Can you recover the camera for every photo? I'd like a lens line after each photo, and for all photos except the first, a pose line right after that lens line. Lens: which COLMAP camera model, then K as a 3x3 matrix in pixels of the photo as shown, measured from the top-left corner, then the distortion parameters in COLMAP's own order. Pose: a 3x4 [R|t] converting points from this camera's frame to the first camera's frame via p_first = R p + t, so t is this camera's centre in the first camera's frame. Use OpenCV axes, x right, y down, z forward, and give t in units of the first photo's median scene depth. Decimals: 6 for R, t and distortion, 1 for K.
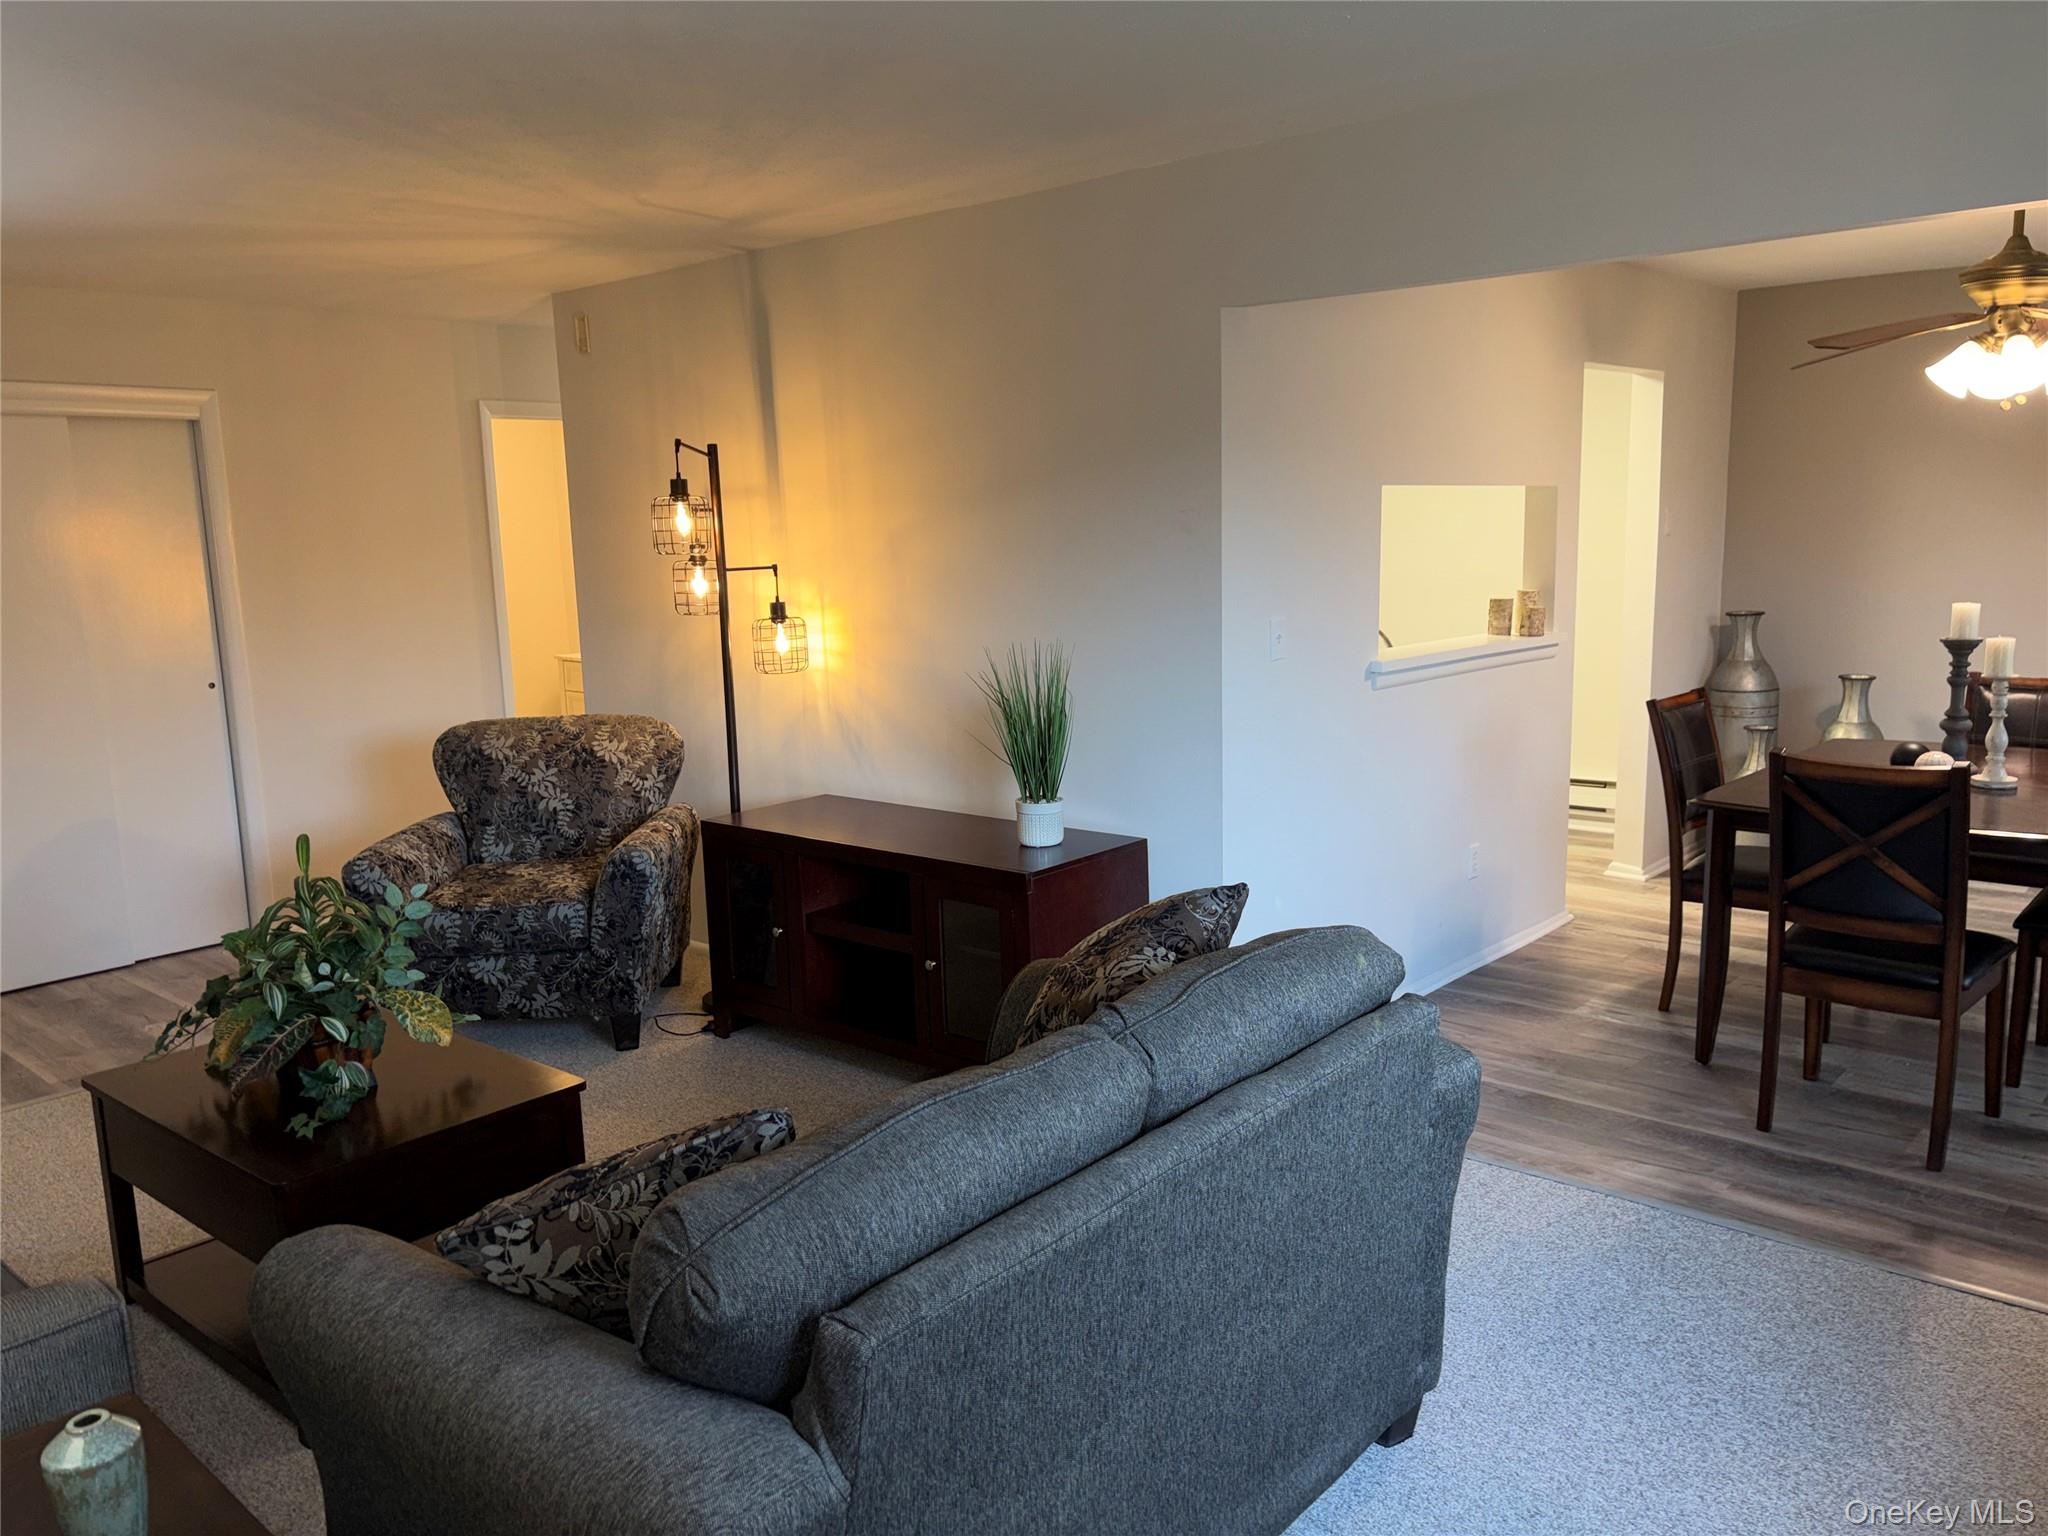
lens RADIAL K [[1562.7, 0, 1024.0], [0, 1562.7, 768.0], [0, 0, 1]] dist [0.024274, 0.005164]
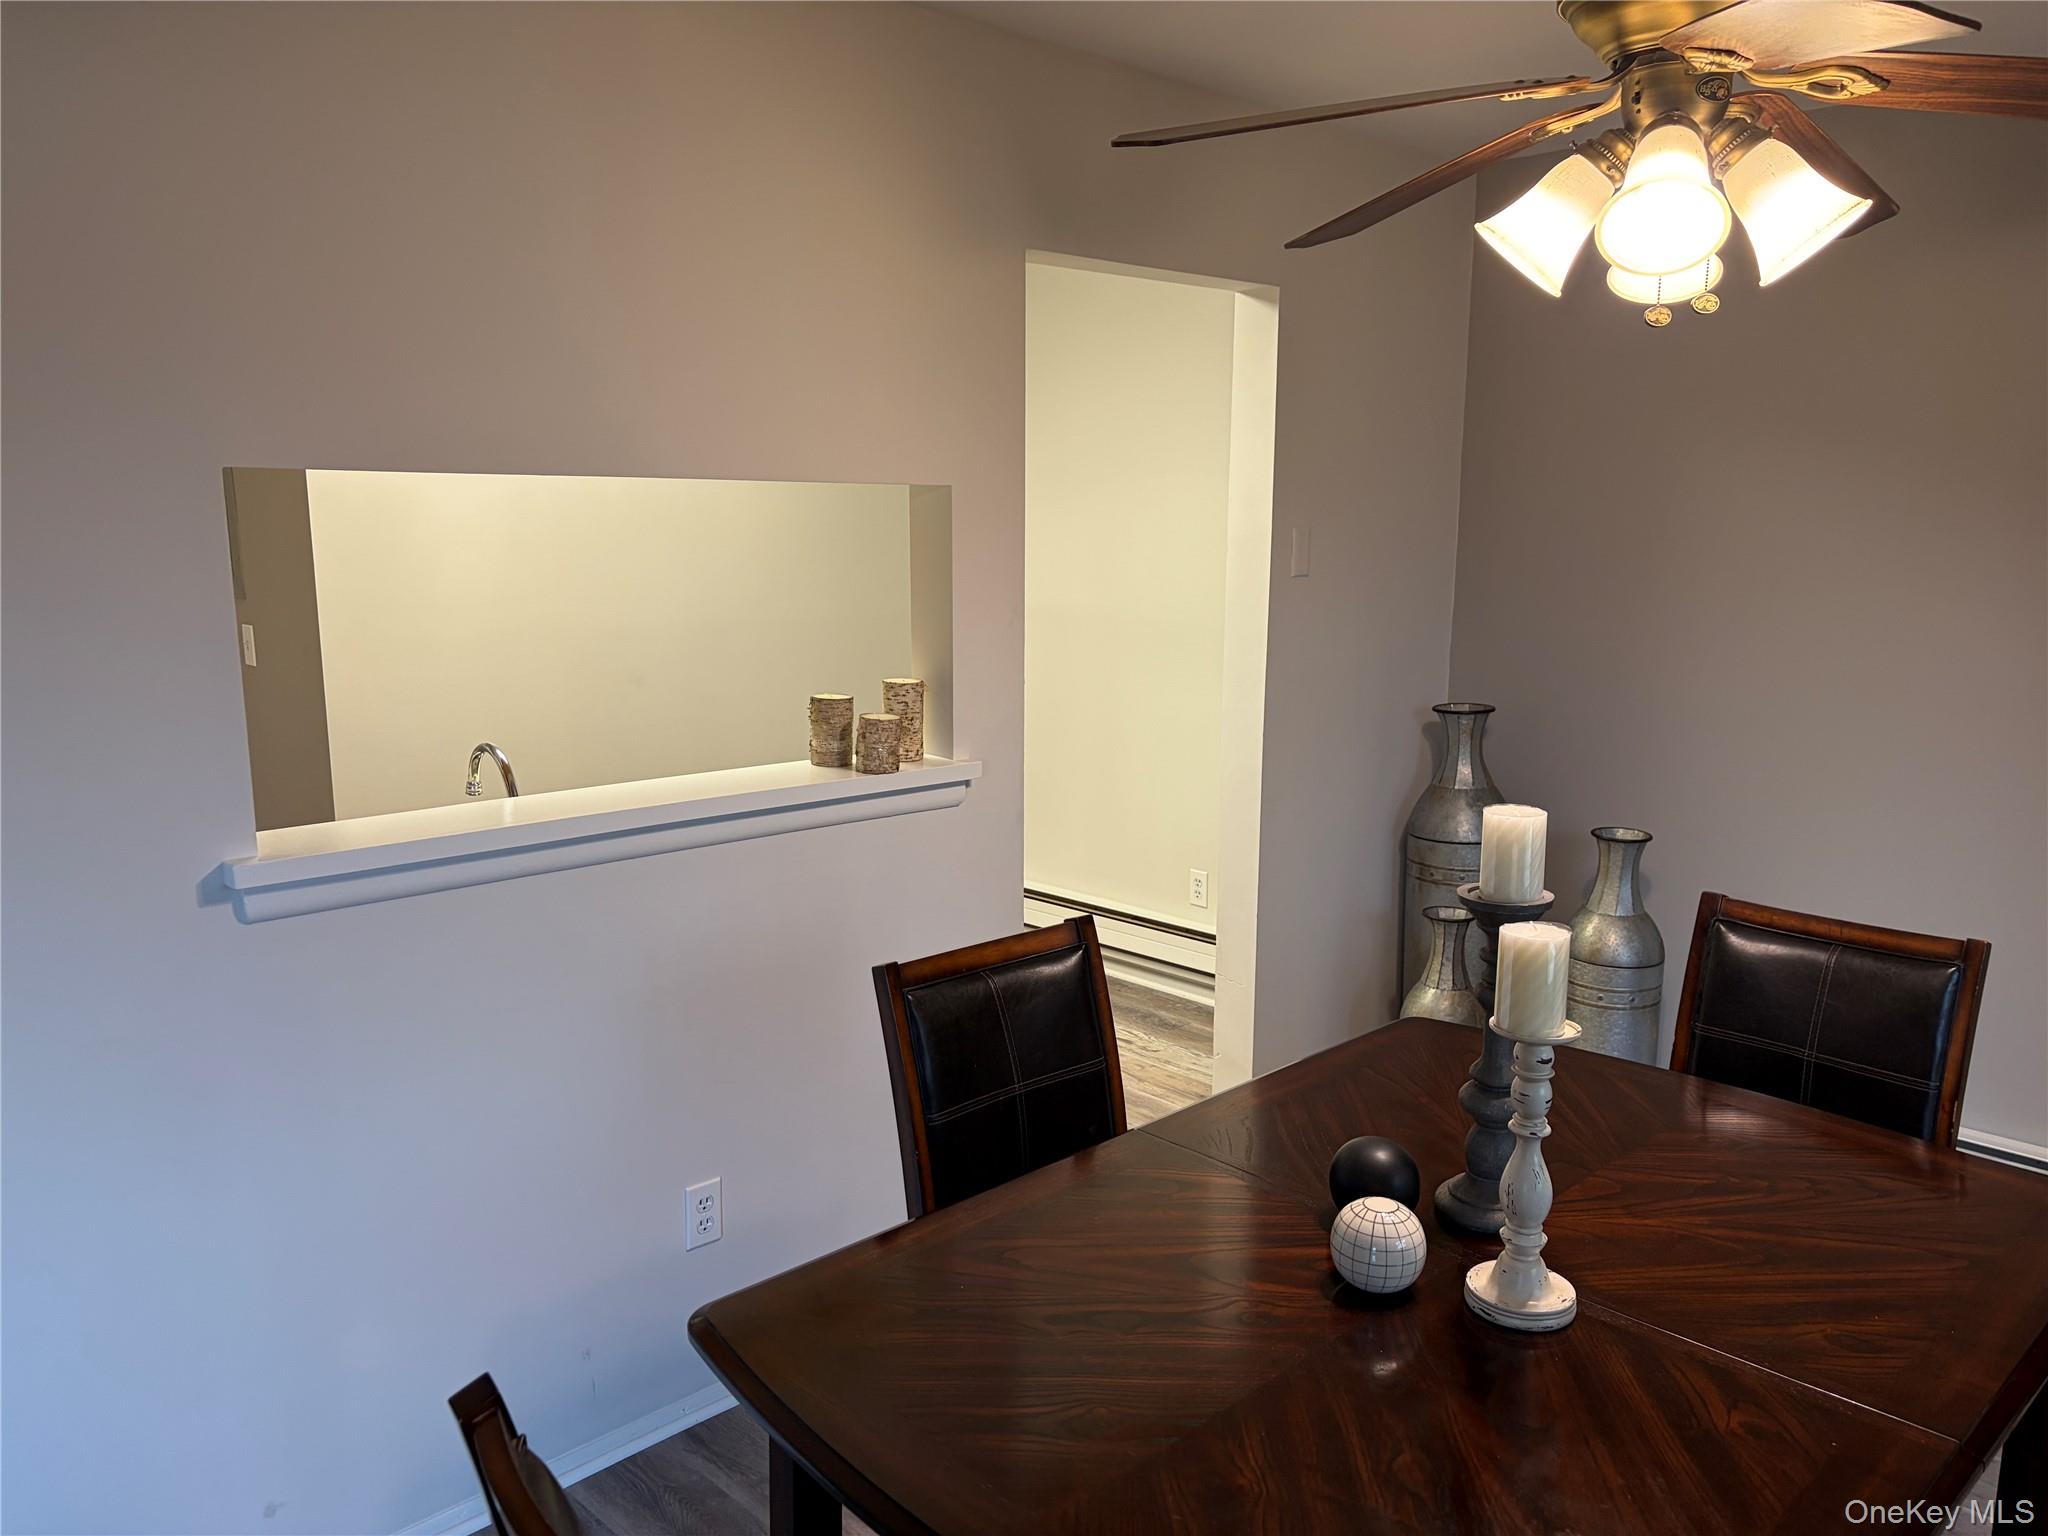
lens RADIAL K [[1539.2, 0, 1021.2], [0, 1539.2, 783.1], [0, 0, 1]] dist [0.000852, -0.007069]
pose [[0.996376, 0.041418, -0.074296, 0.467097], [-0.039812, 0.998943, 0.022975, -0.107163], [0.075169, -0.019934, 0.996972, 0.562423]]
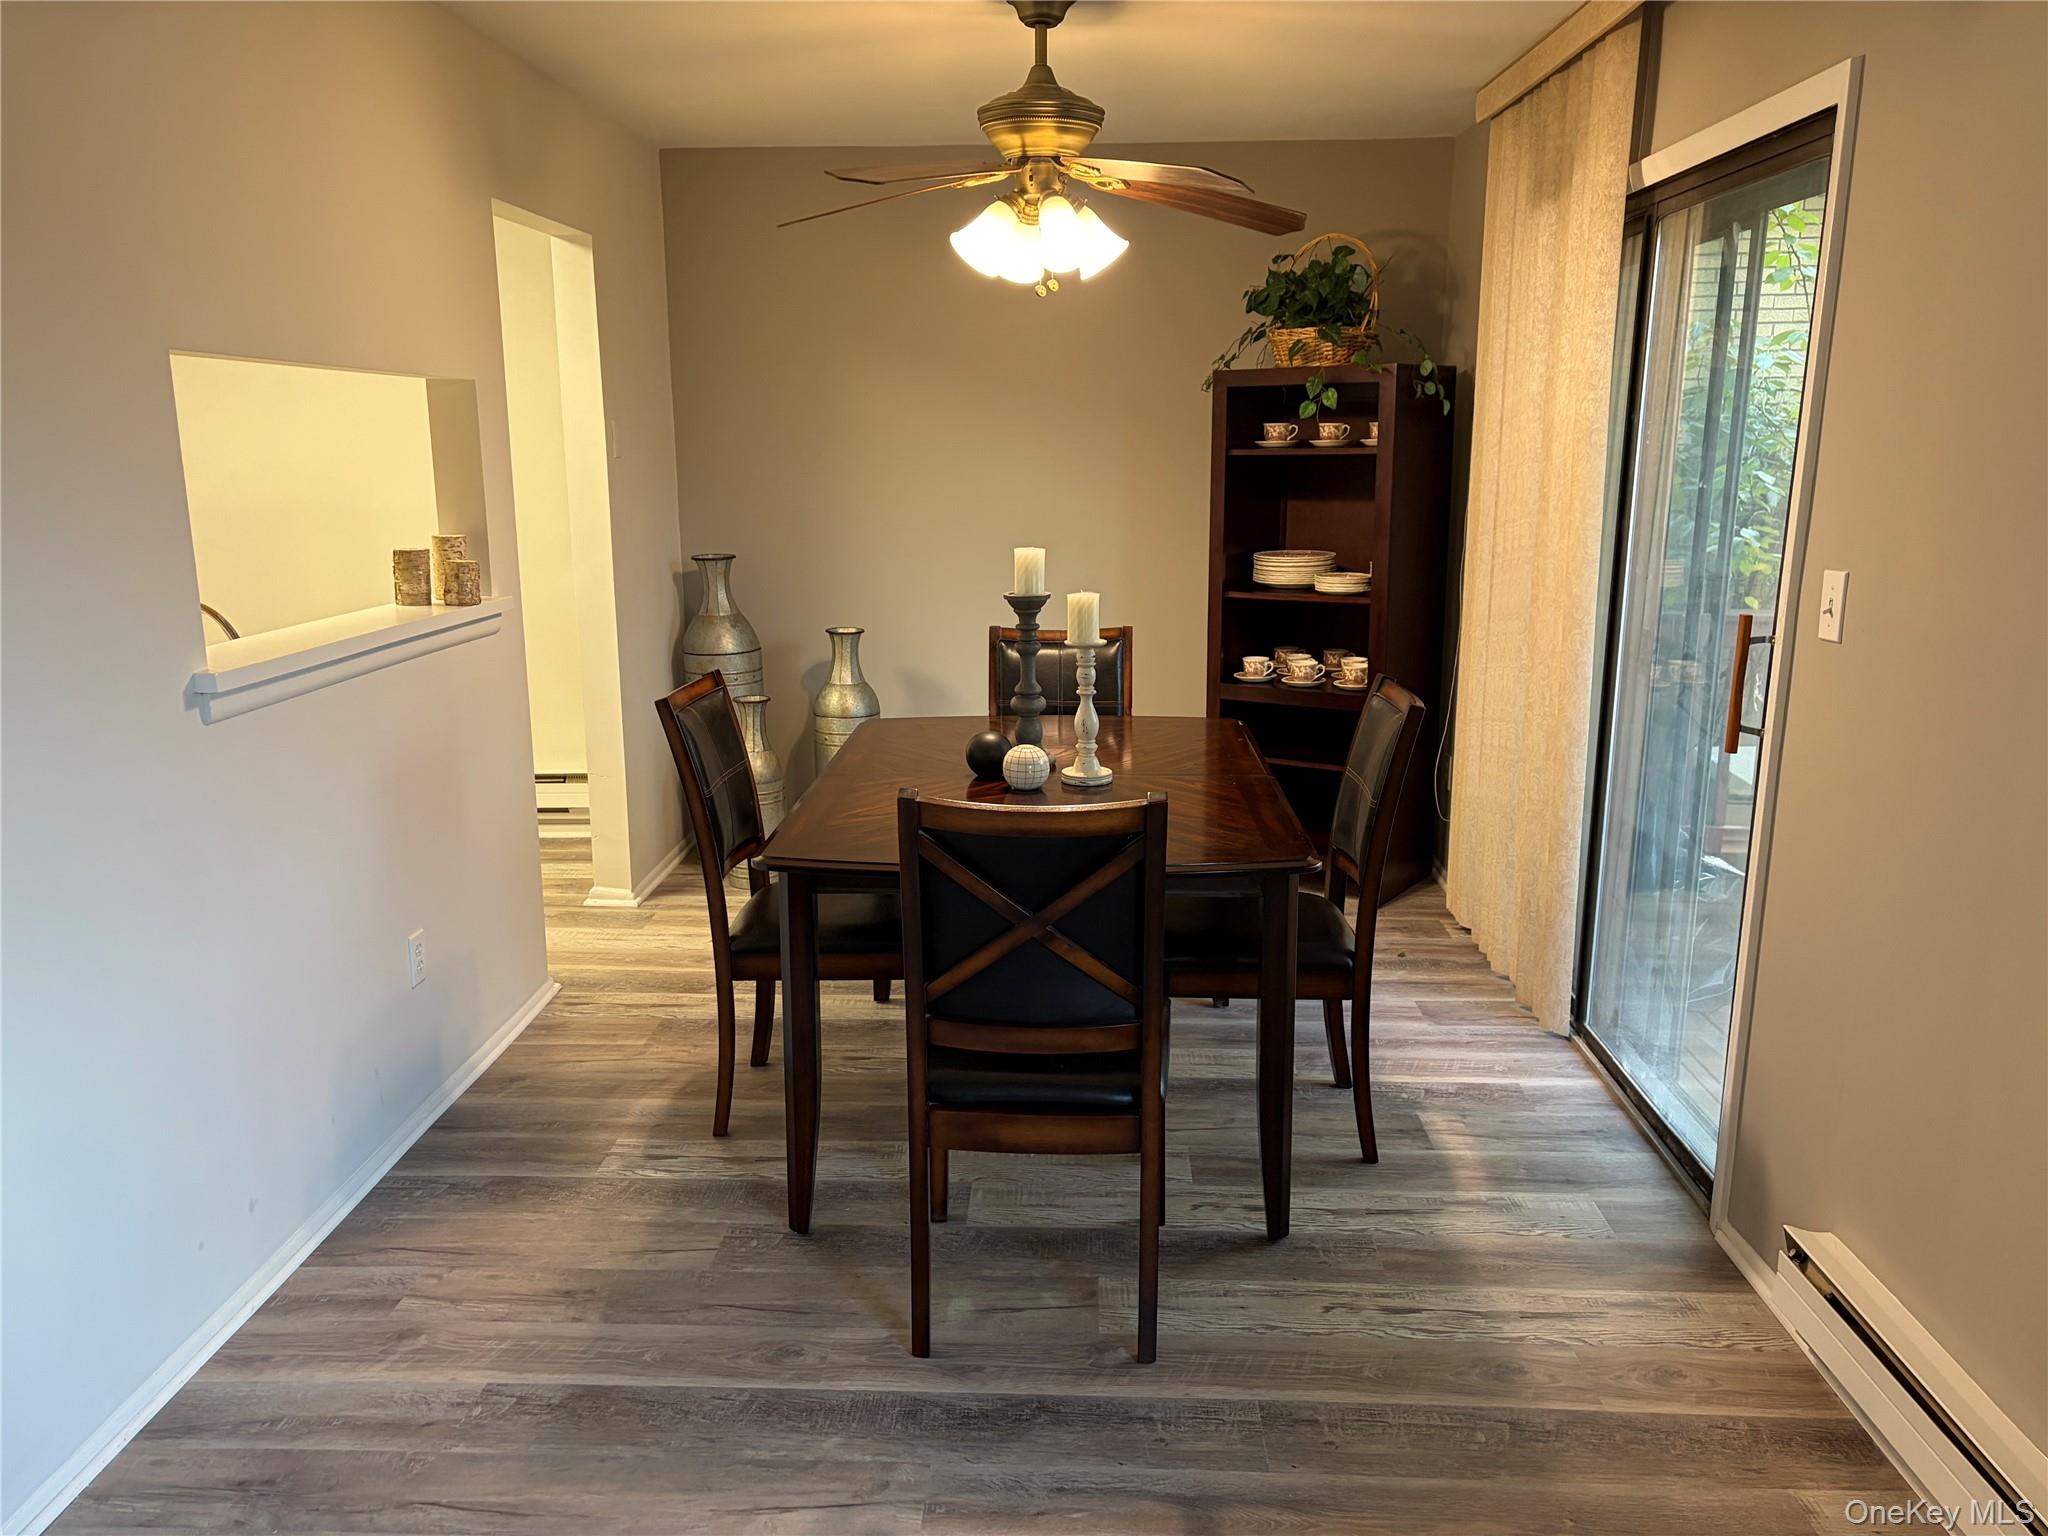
lens RADIAL K [[1565.0, 0, 1021.6], [0, 1565.0, 778.2], [0, 0, 1]] dist [0.130747, -0.256234]
pose [[0.779755, -0.117042, 0.615047, 0.096823], [0.086650, 0.993091, 0.079128, -0.049647], [-0.620059, -0.008406, 0.784510, 0.365905]]
